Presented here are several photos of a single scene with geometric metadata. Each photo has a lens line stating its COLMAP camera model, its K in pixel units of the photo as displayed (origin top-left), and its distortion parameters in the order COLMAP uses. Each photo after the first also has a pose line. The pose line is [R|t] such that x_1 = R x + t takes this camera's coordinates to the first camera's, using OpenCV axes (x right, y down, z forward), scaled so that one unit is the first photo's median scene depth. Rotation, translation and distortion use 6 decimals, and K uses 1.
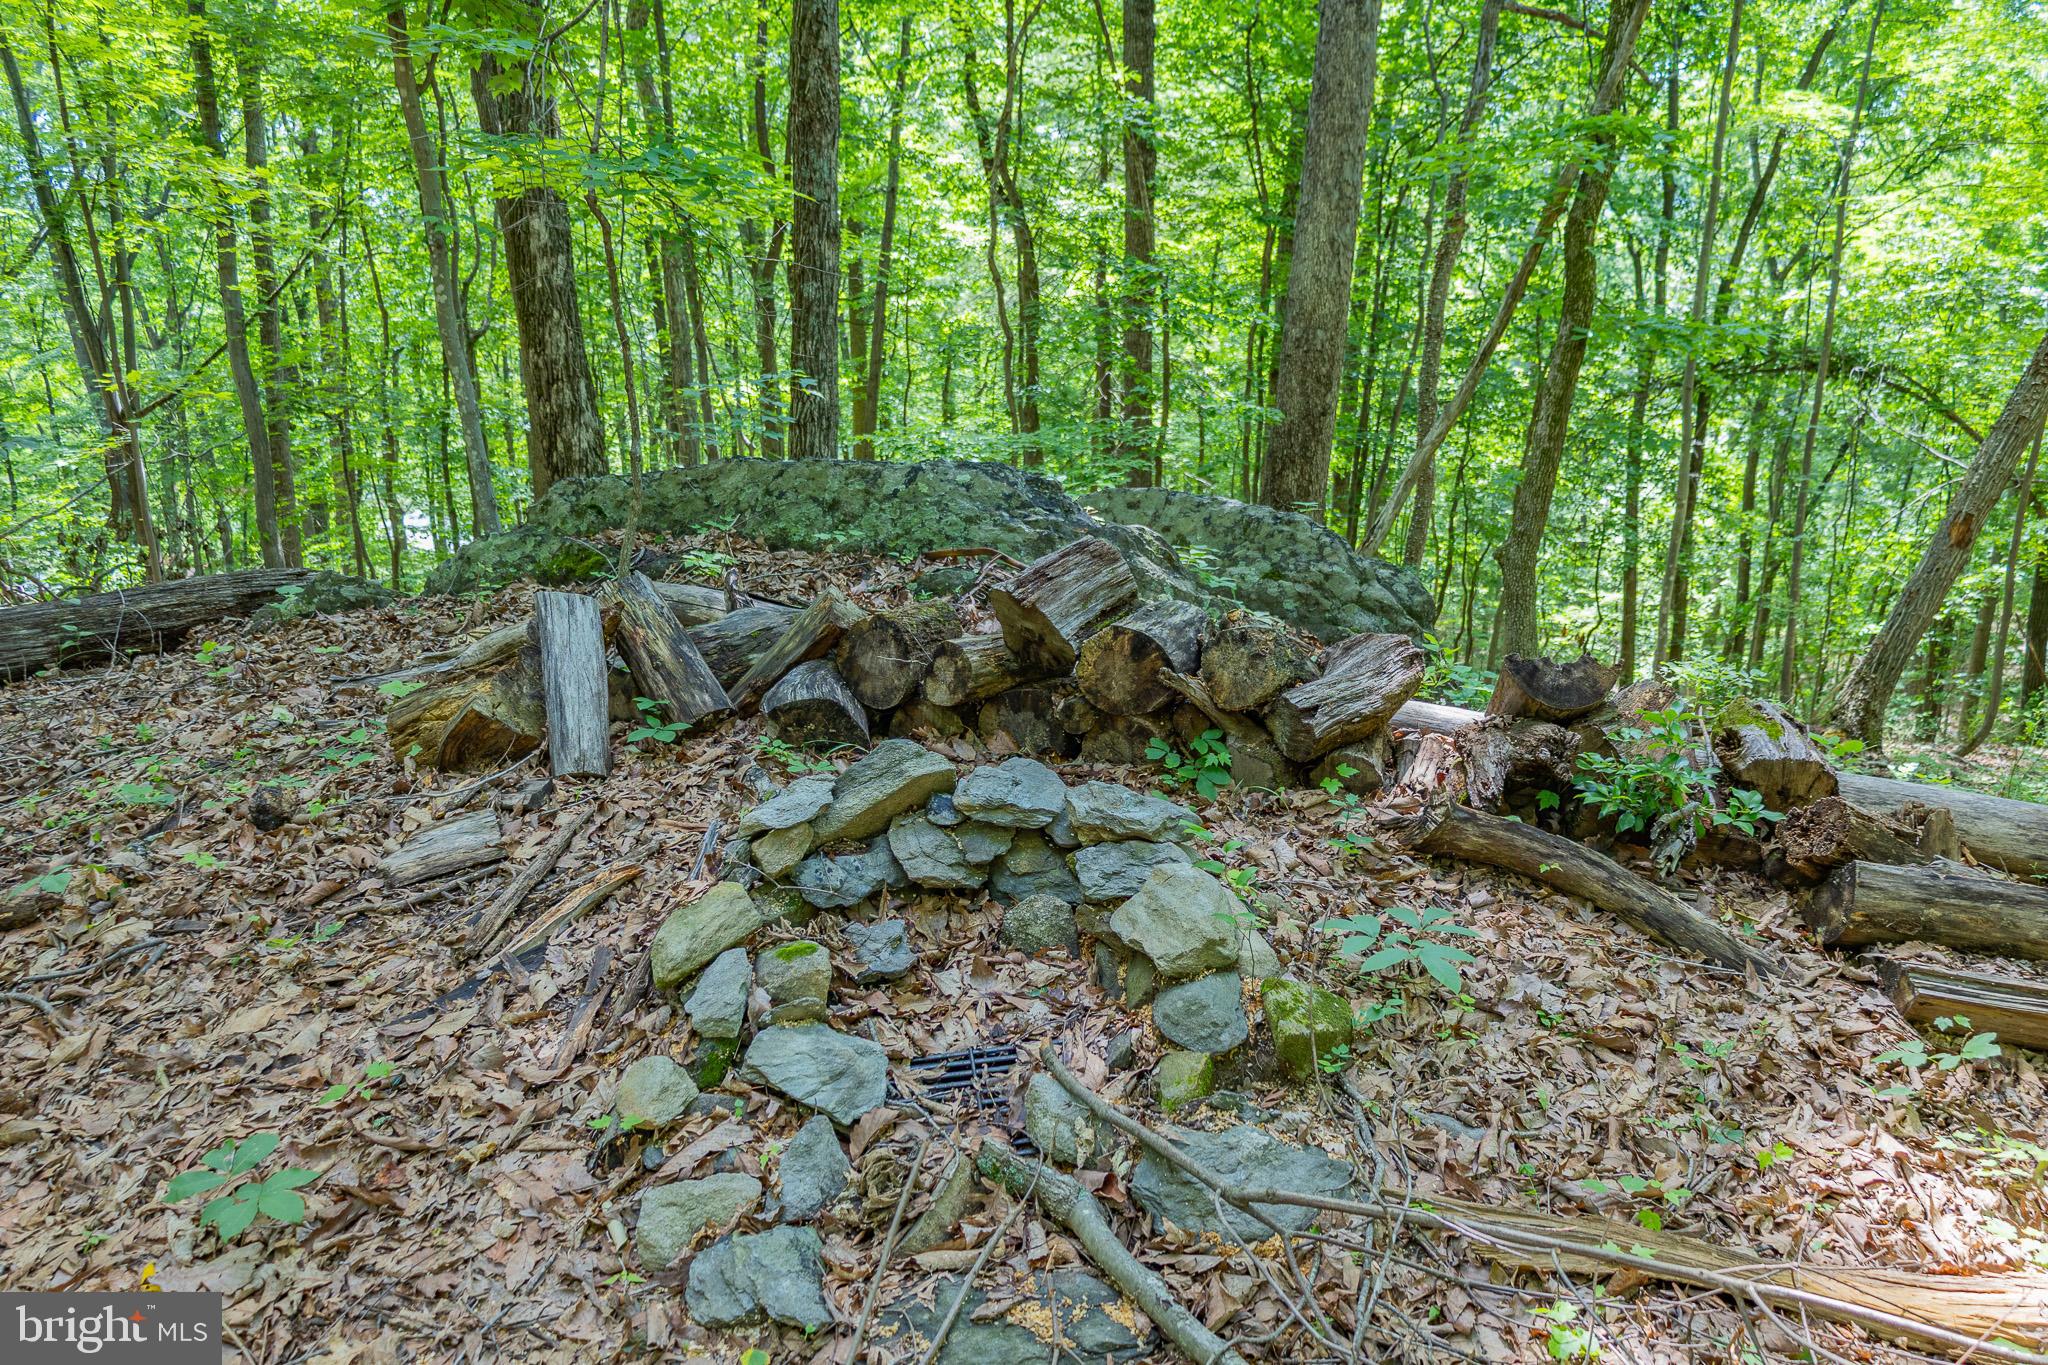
lens RADIAL K [[1469.2, 0, 1024.0], [0, 1469.2, 682.5], [0, 0, 1]] dist [0.000991, 0.000545]
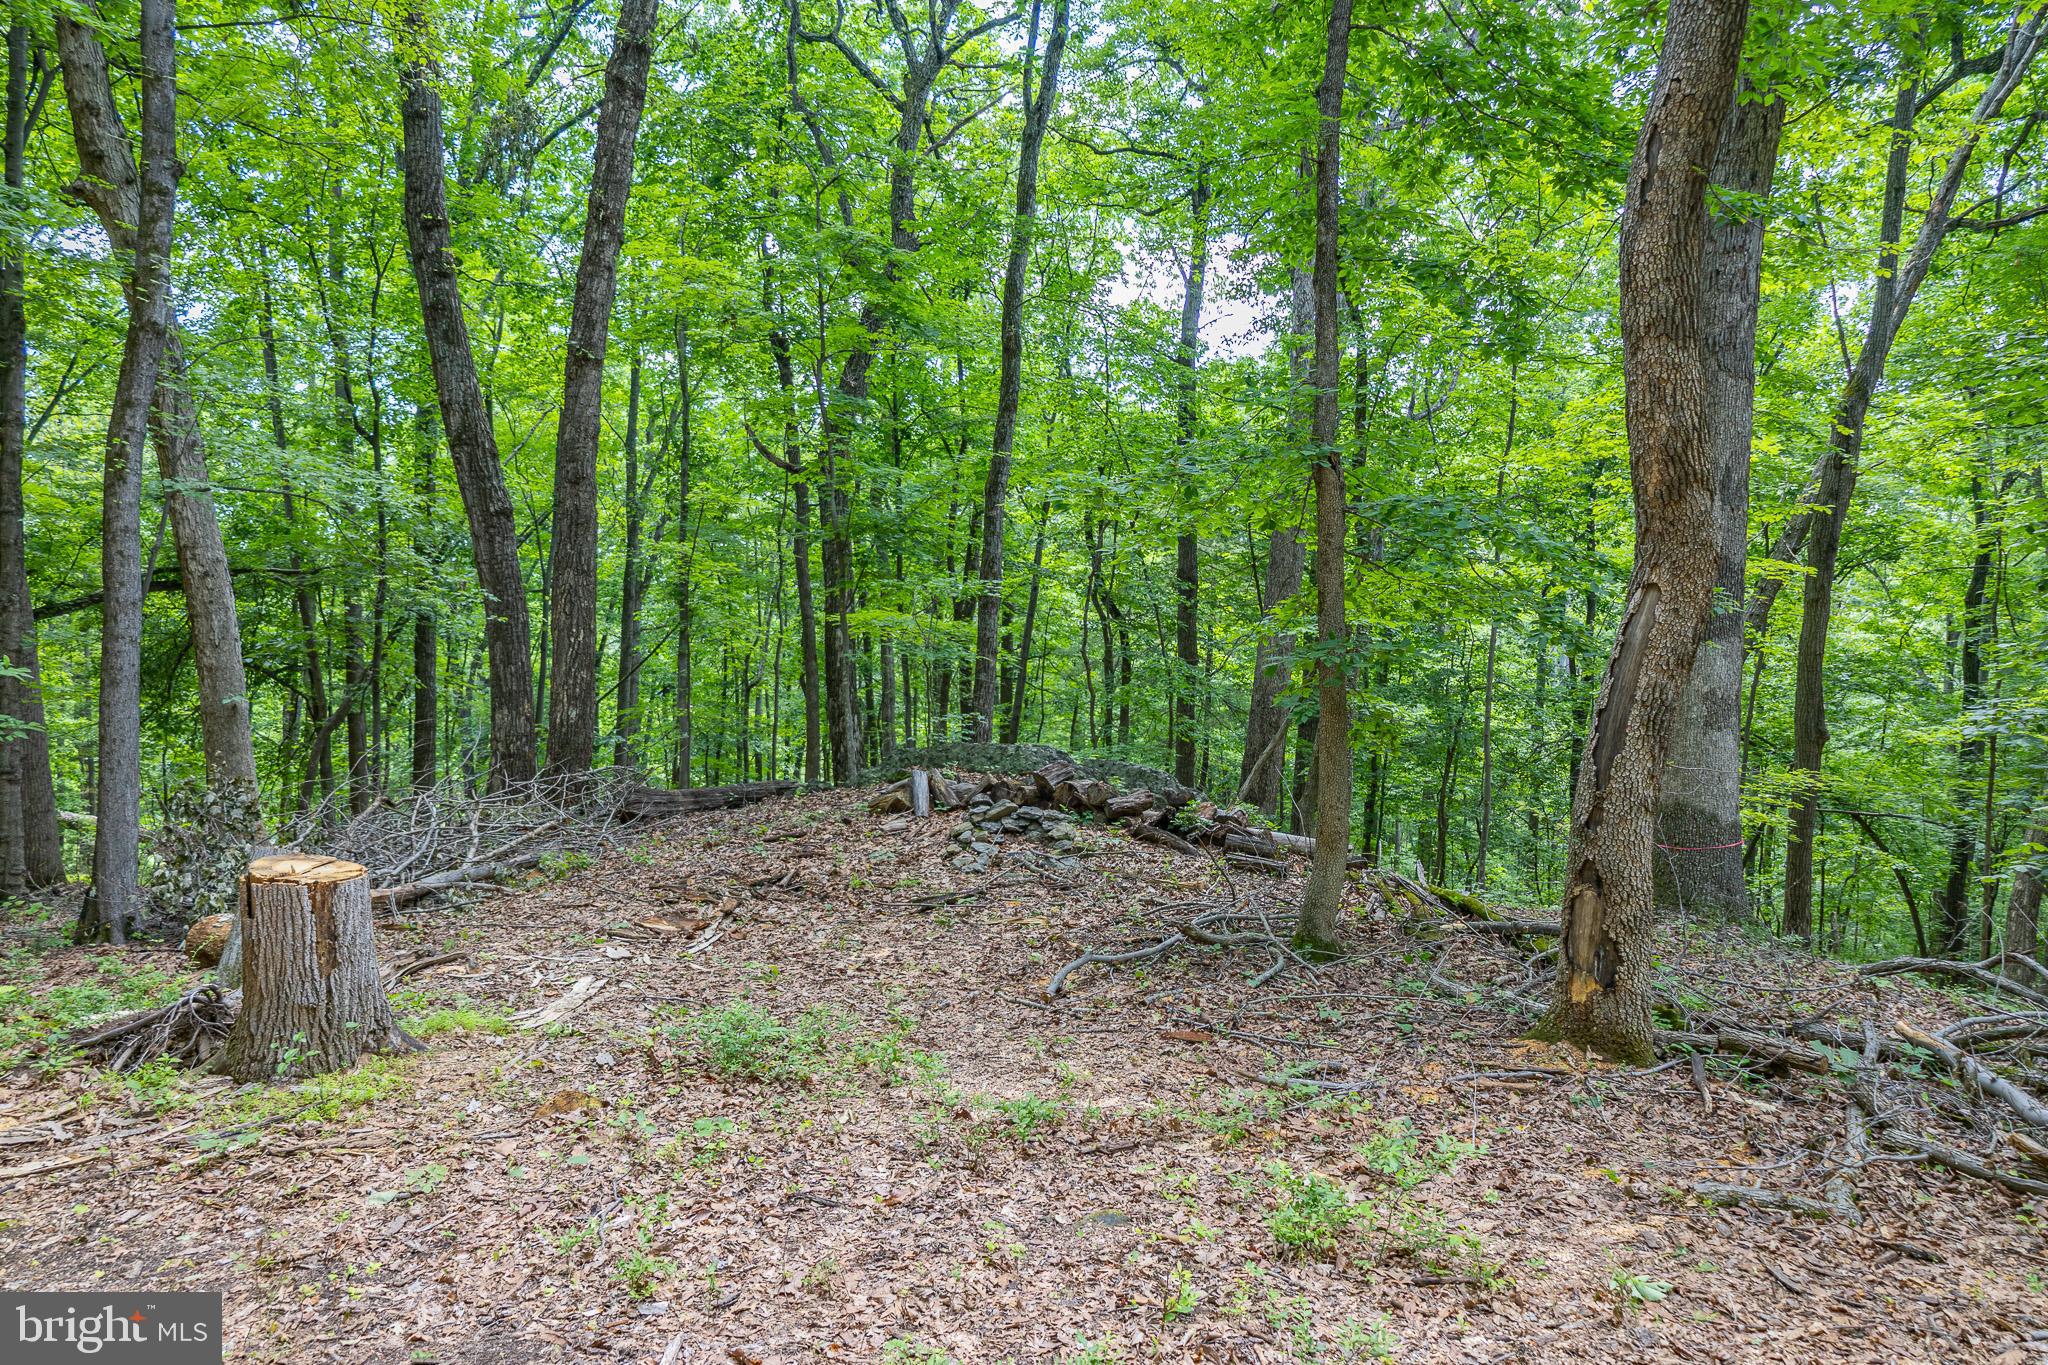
lens RADIAL K [[1400.5, 0, 1021.7], [0, 1400.5, 737.9], [0, 0, 1]] dist [0.002547, 0.001954]
pose [[0.994761, 0.026656, -0.098689, 0.338825], [-0.044856, 0.981319, -0.187085, 0.581990], [0.091858, 0.190532, 0.977374, -2.824034]]
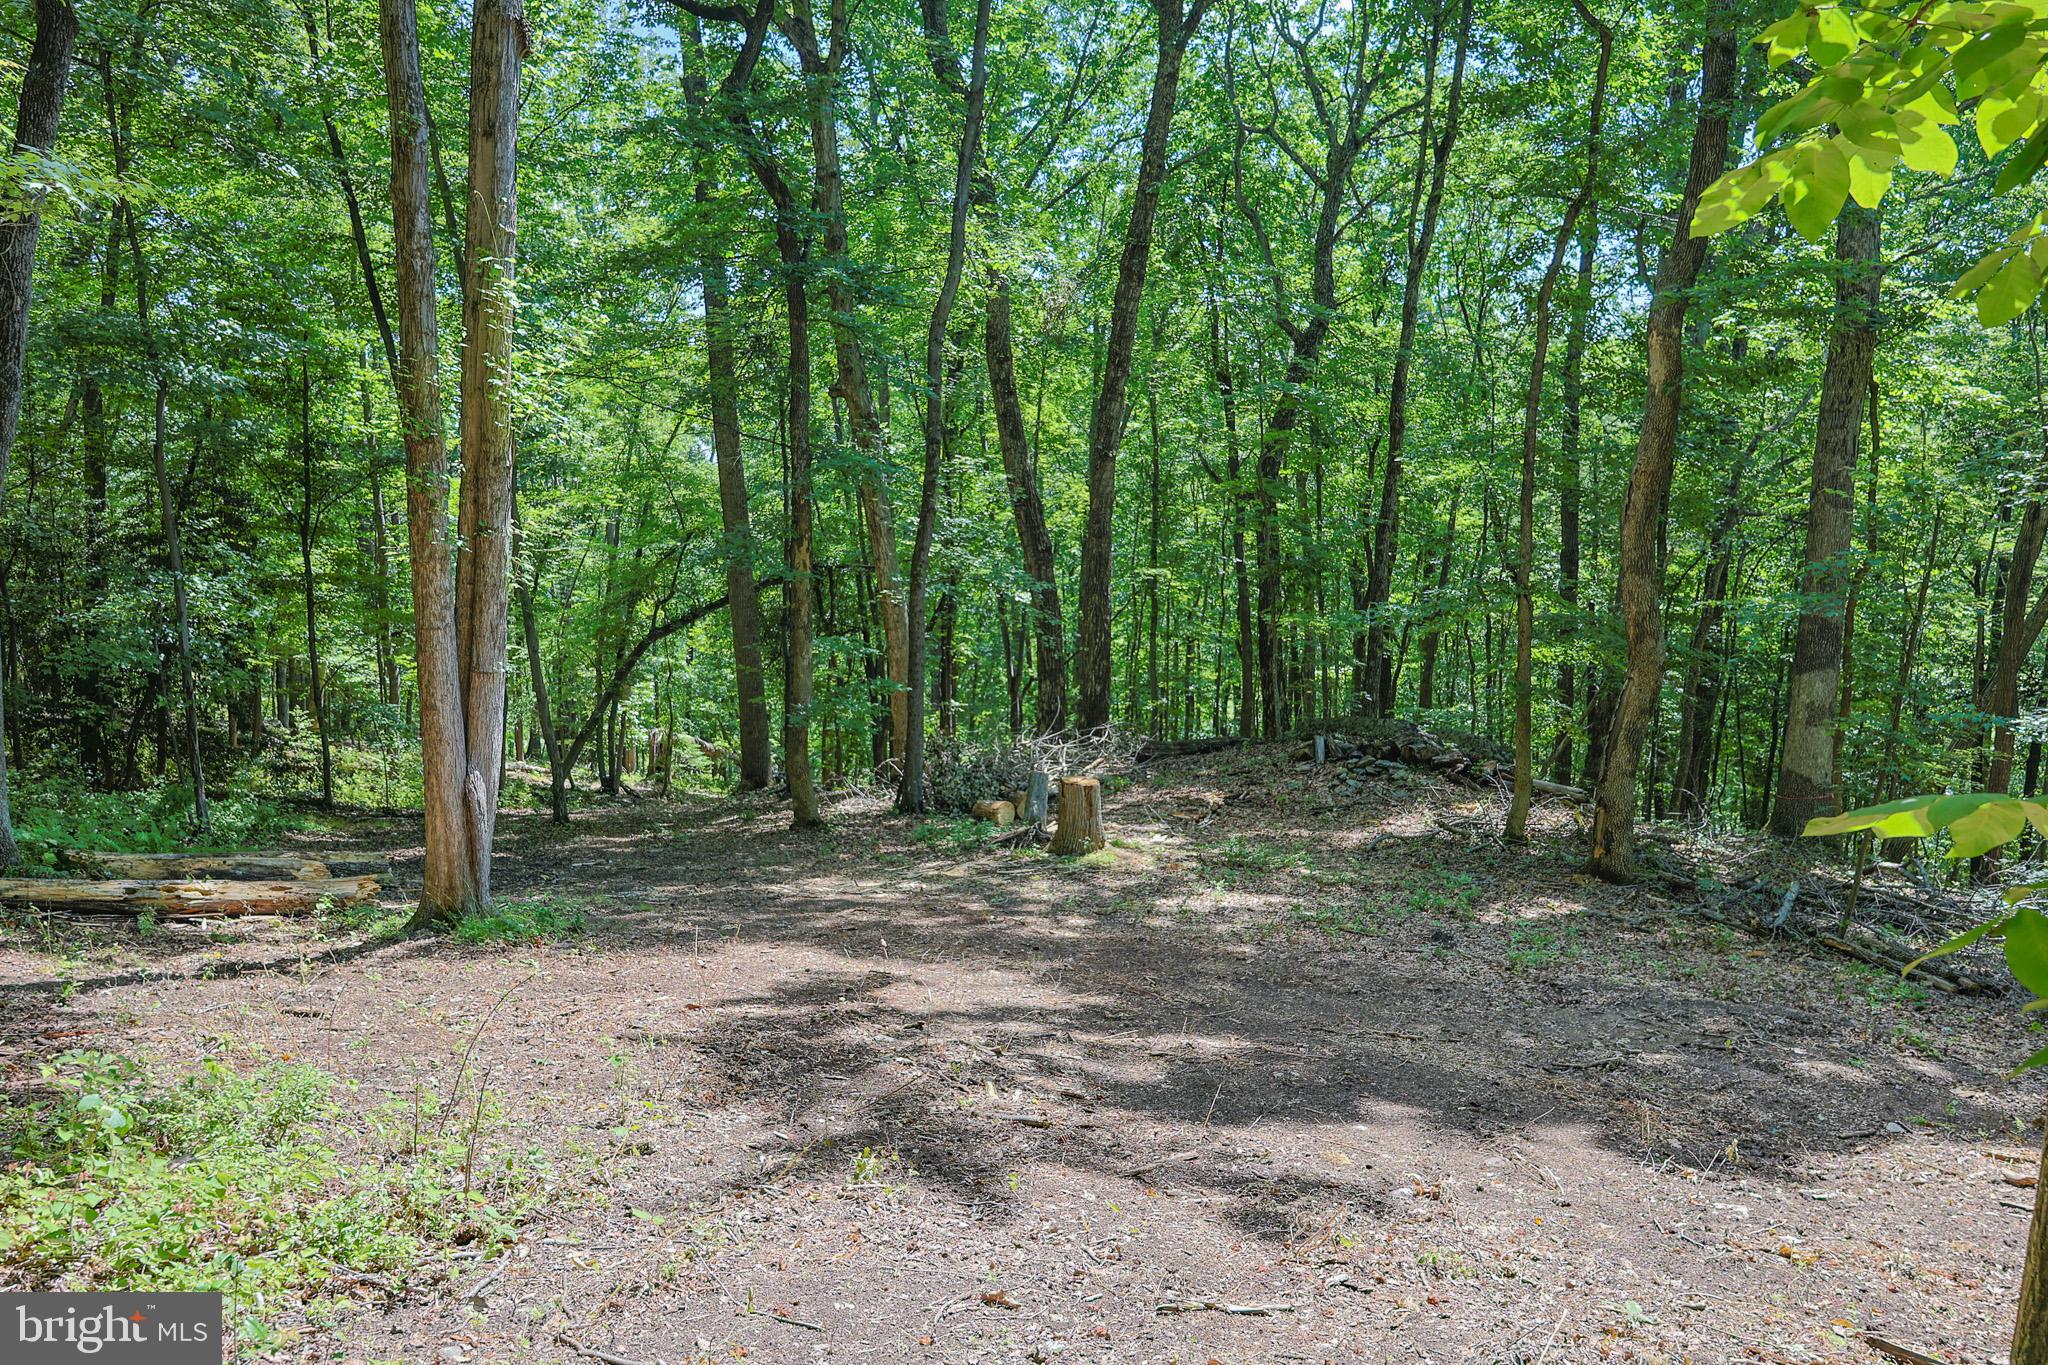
lens RADIAL K [[1387.0, 0, 1024.0], [0, 1387.0, 682.5], [0, 0, 1]] dist [-0.042560, -0.000043]
pose [[0.919800, 0.041132, -0.390227, 0.952692], [-0.109759, 0.981762, -0.155231, 0.882398], [0.376725, 0.185612, 0.907539, -5.616079]]
